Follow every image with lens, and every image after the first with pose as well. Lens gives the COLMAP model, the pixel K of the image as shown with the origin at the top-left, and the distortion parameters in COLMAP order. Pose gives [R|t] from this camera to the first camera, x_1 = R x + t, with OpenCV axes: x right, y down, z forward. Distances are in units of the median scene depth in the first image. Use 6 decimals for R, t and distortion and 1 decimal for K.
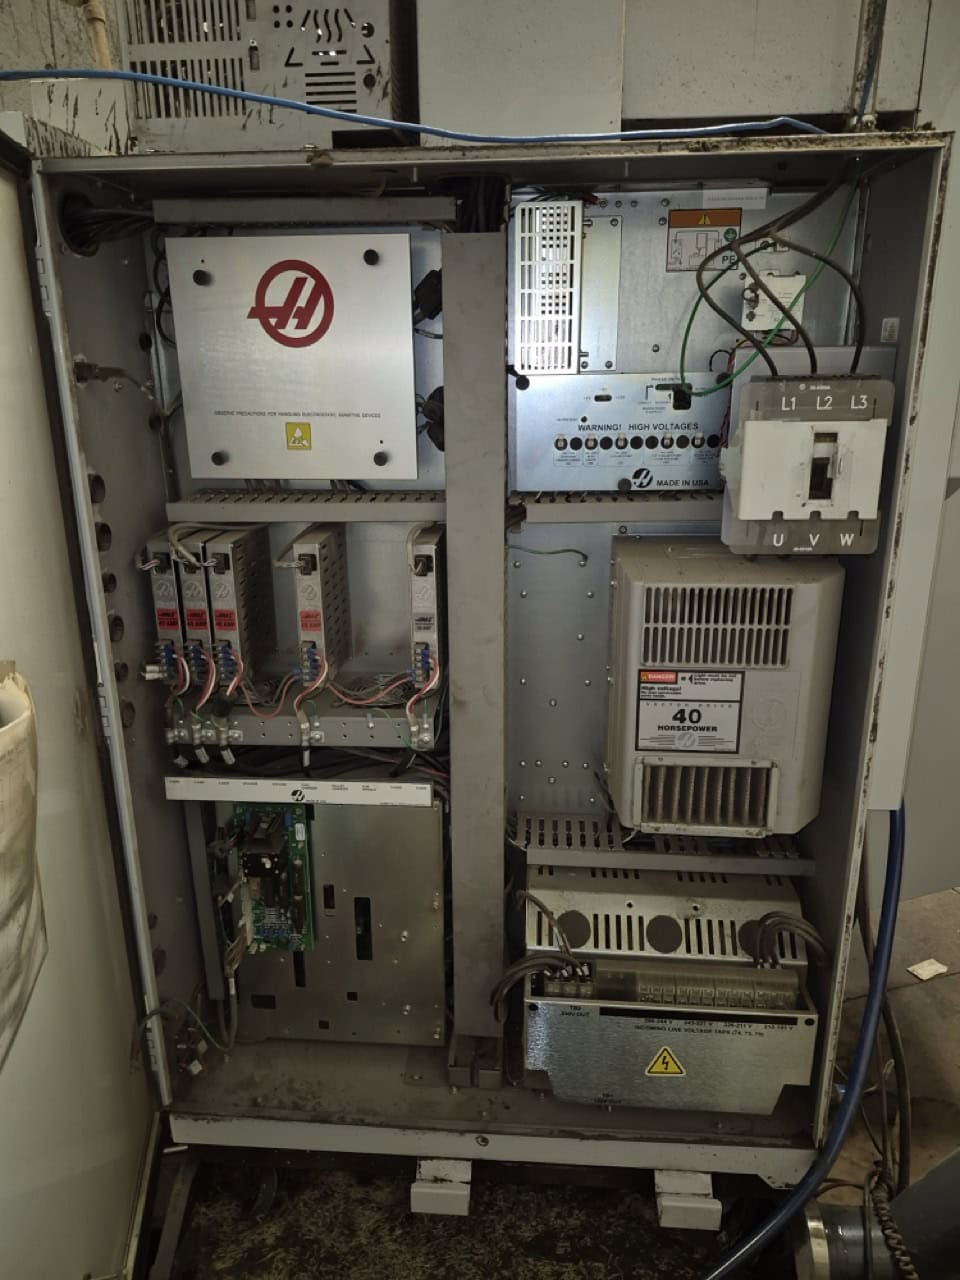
lens RADIAL K [[891.4, 0, 480.4], [0, 891.4, 618.7], [0, 0, 1]] dist [0.068243, -0.066854]
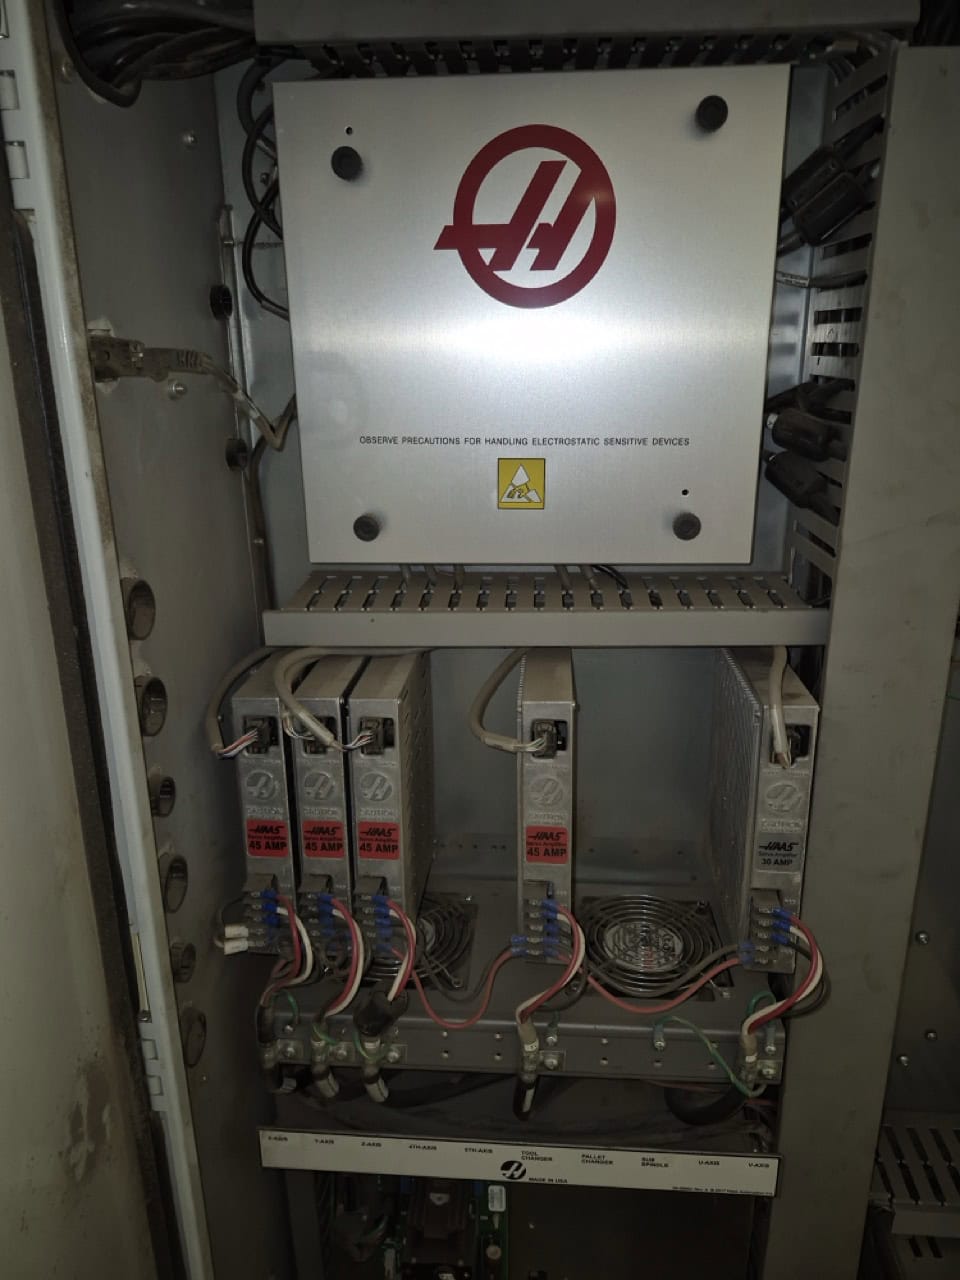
lens RADIAL K [[891.4, 0, 481.9], [0, 891.4, 618.6], [0, 0, 1]] dist [0.068243, -0.066854]
pose [[0.999990, -0.004343, 0.001057, -0.227952], [0.004338, 0.999978, 0.005068, -0.129721], [-0.001079, -0.005063, 0.999987, 0.490880]]
